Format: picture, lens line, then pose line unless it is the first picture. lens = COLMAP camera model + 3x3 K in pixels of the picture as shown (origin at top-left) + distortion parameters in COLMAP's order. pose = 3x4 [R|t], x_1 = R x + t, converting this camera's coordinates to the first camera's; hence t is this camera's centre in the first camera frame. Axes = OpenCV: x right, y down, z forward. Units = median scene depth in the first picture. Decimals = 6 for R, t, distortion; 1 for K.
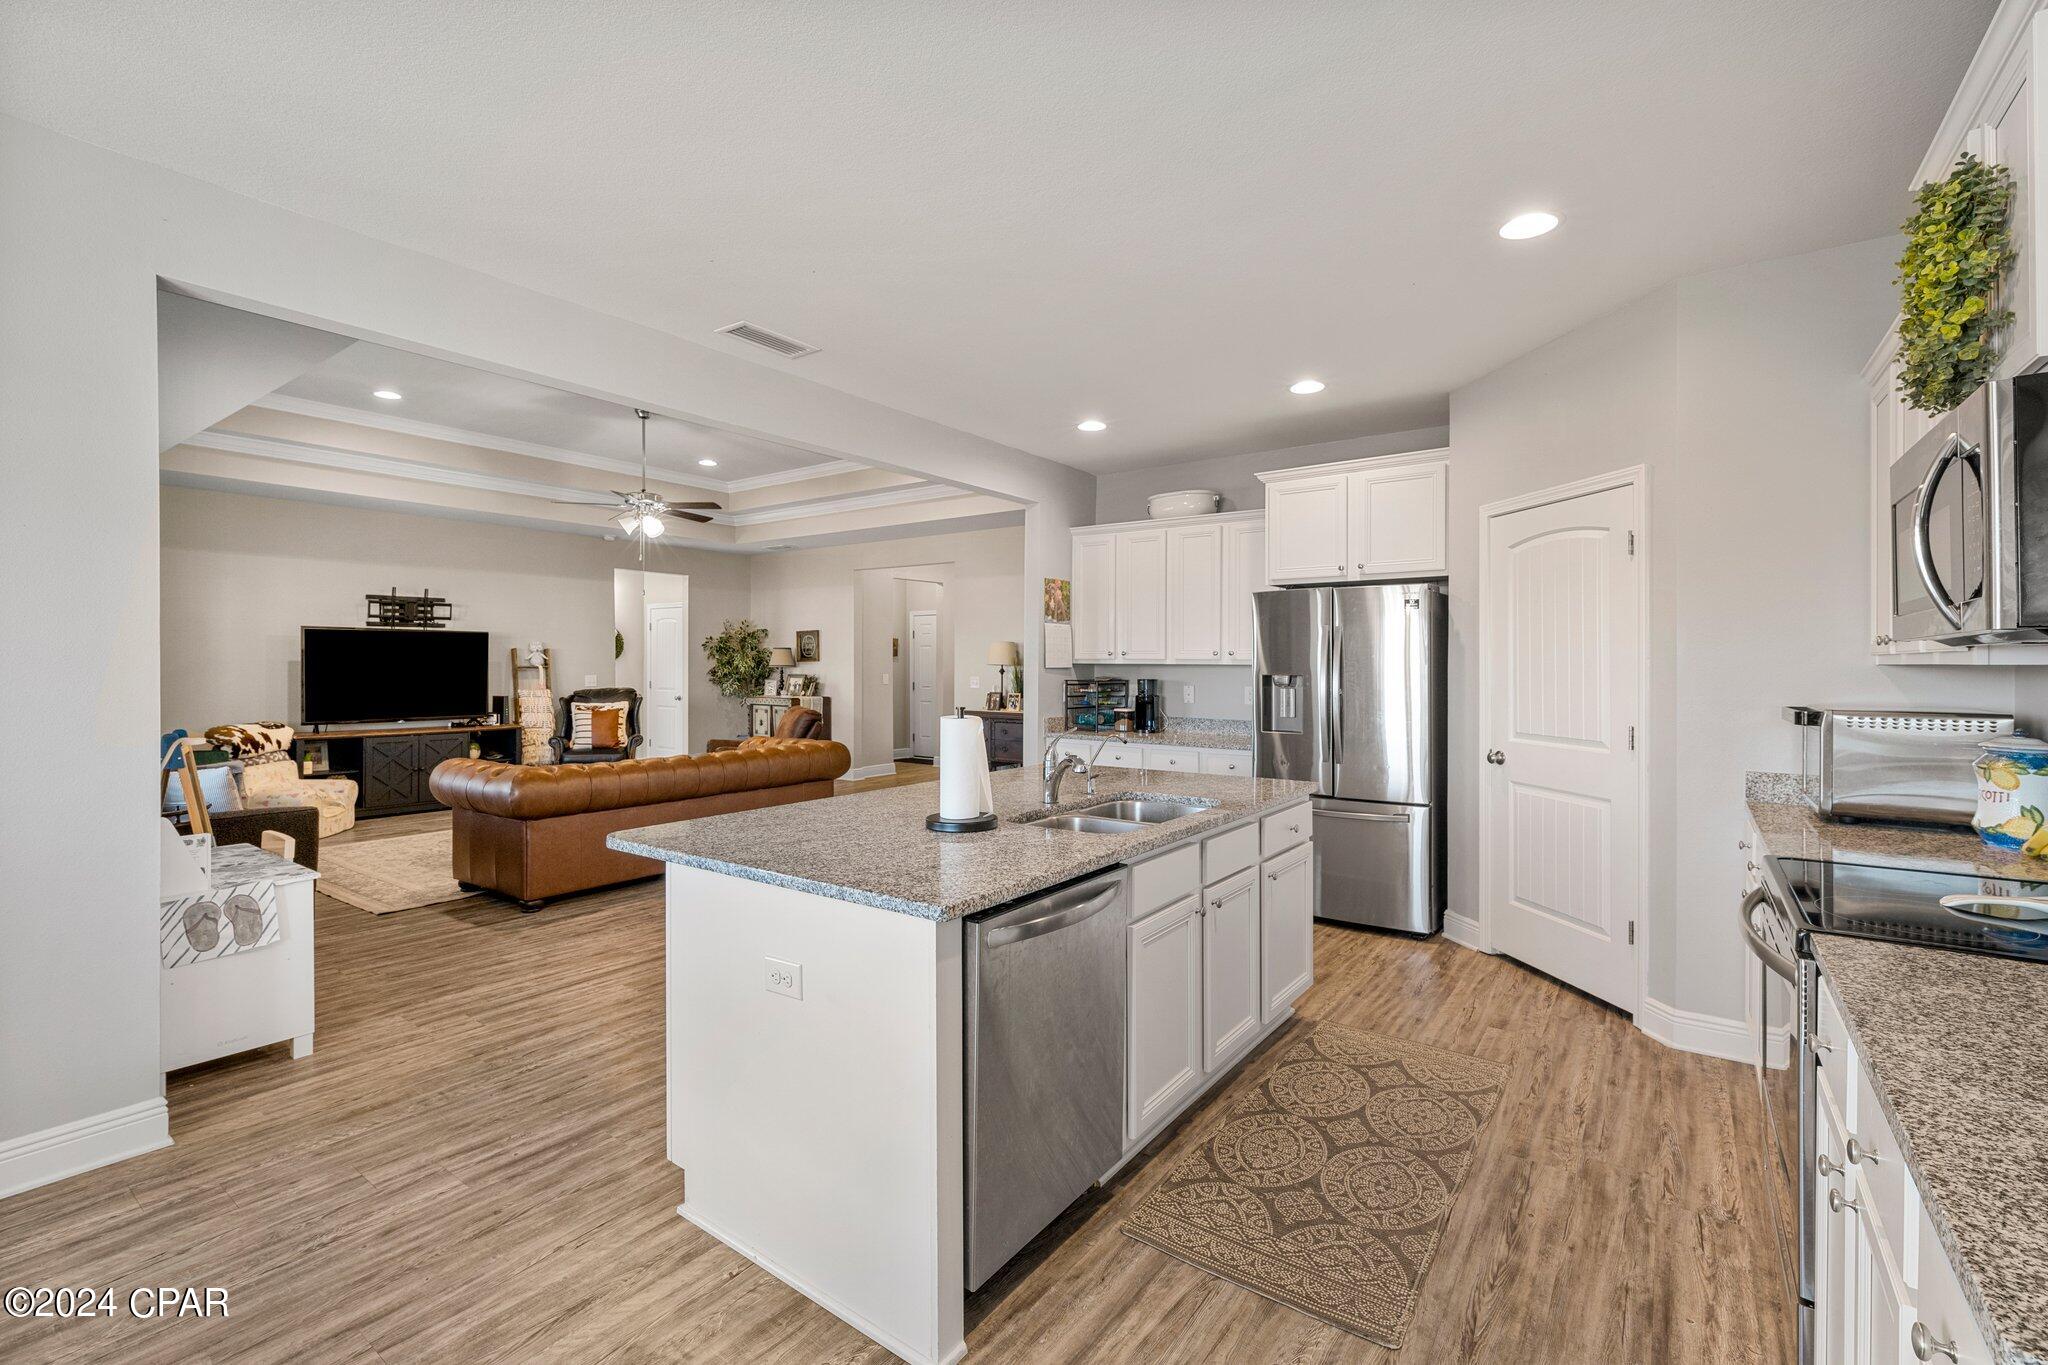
lens RADIAL K [[894.5, 0, 1027.0], [0, 894.5, 672.3], [0, 0, 1]] dist [0.000843, -0.000168]
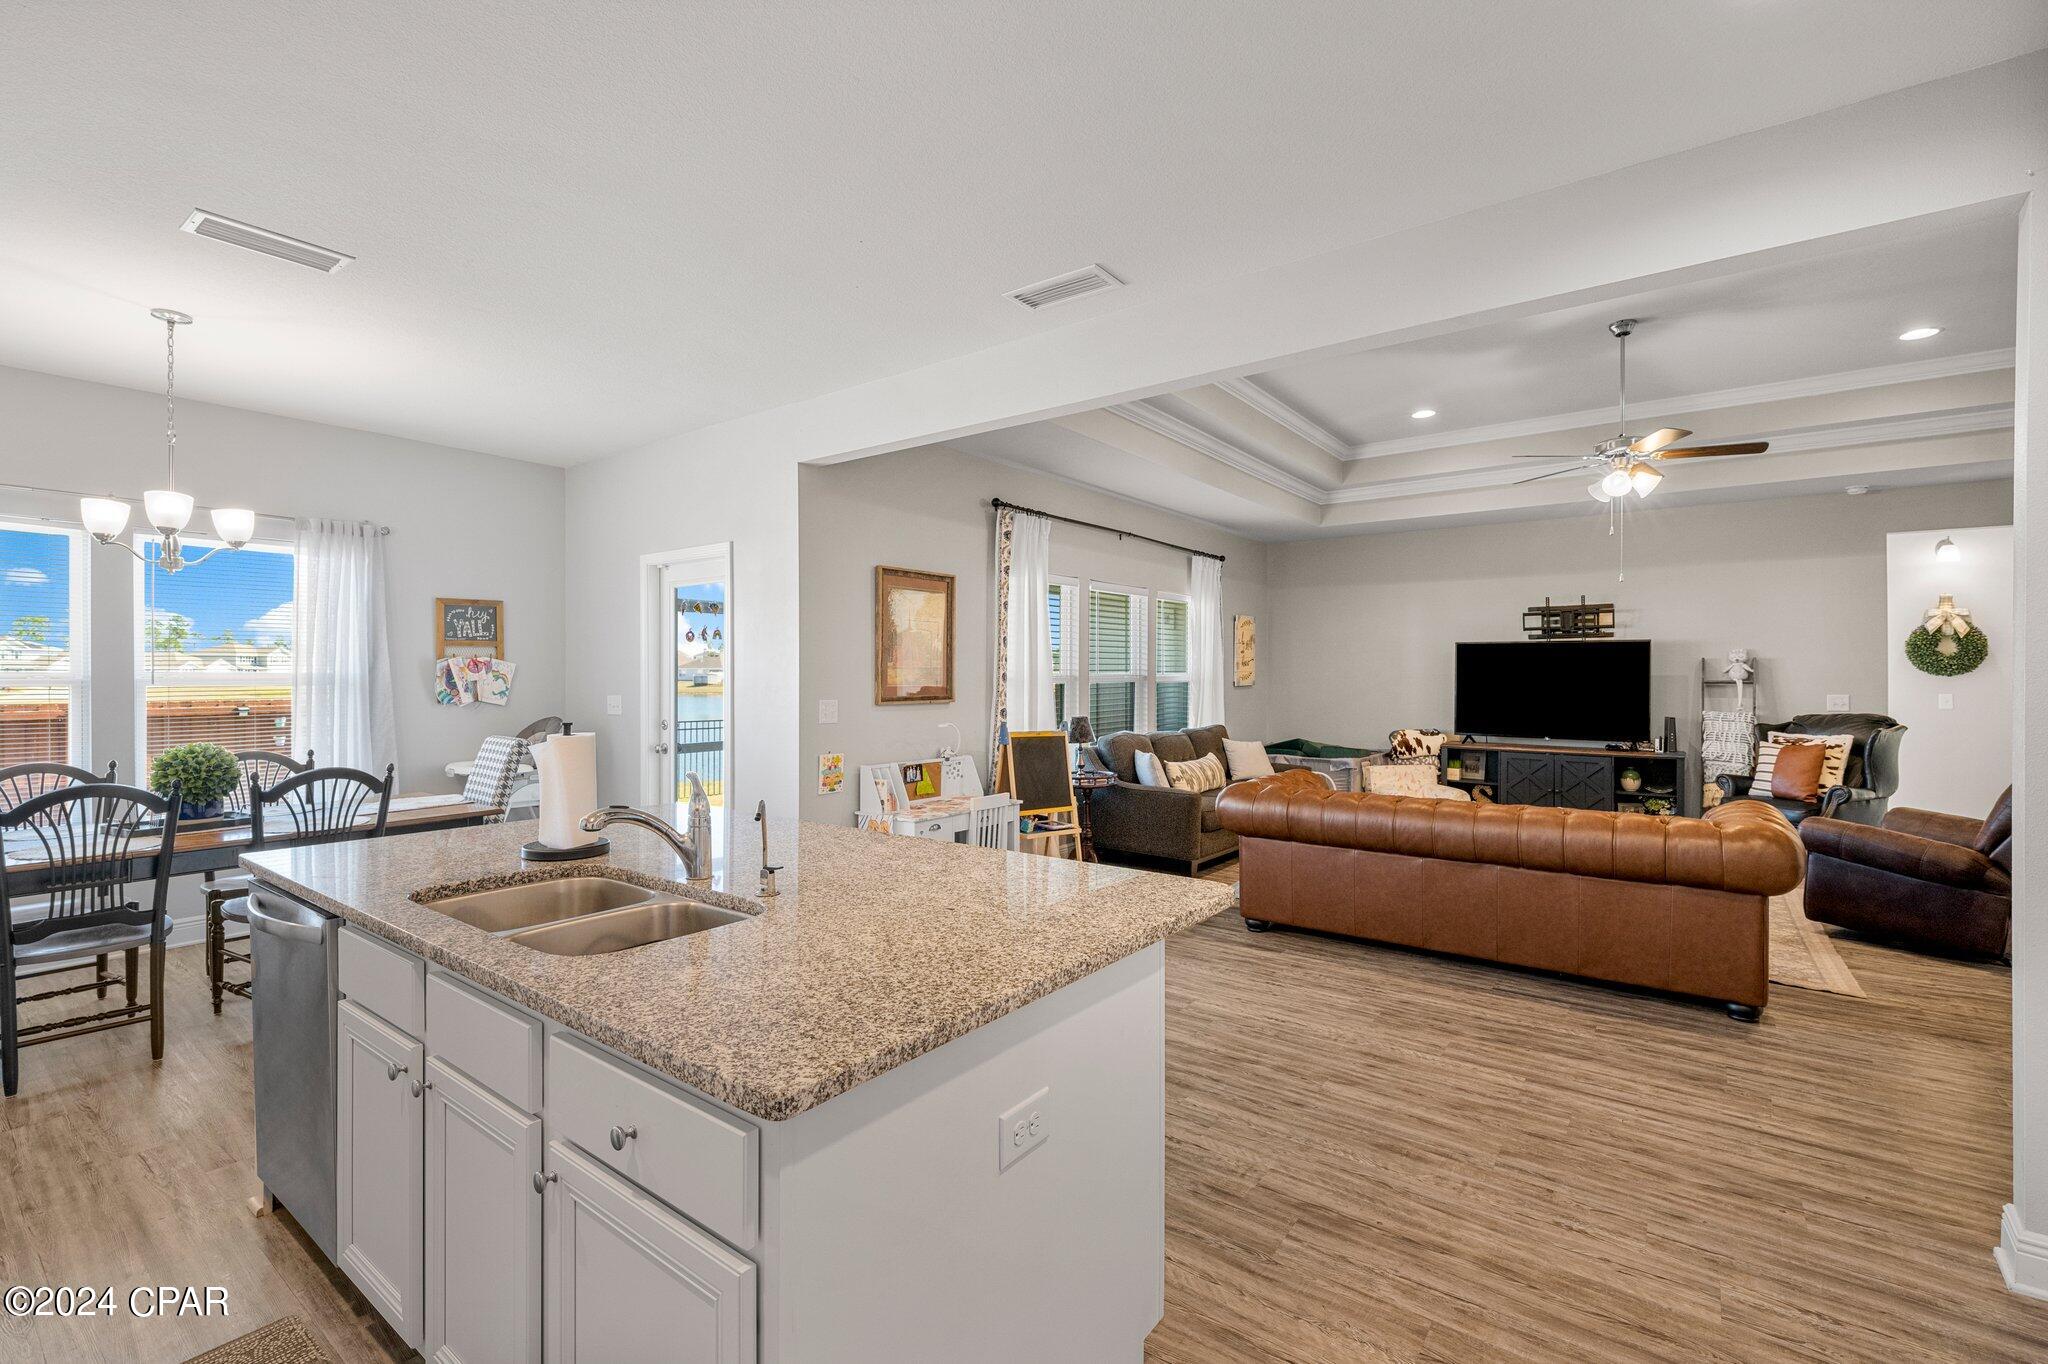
lens RADIAL K [[894.5, 0, 1048.6], [0, 894.5, 604.2], [0, 0, 1]] dist [0.000843, -0.000168]
pose [[-0.010080, -0.083801, -0.996432, 0.256747], [-0.013256, 0.996406, -0.083665, -0.000277], [0.999861, 0.012366, -0.011154, 0.475524]]
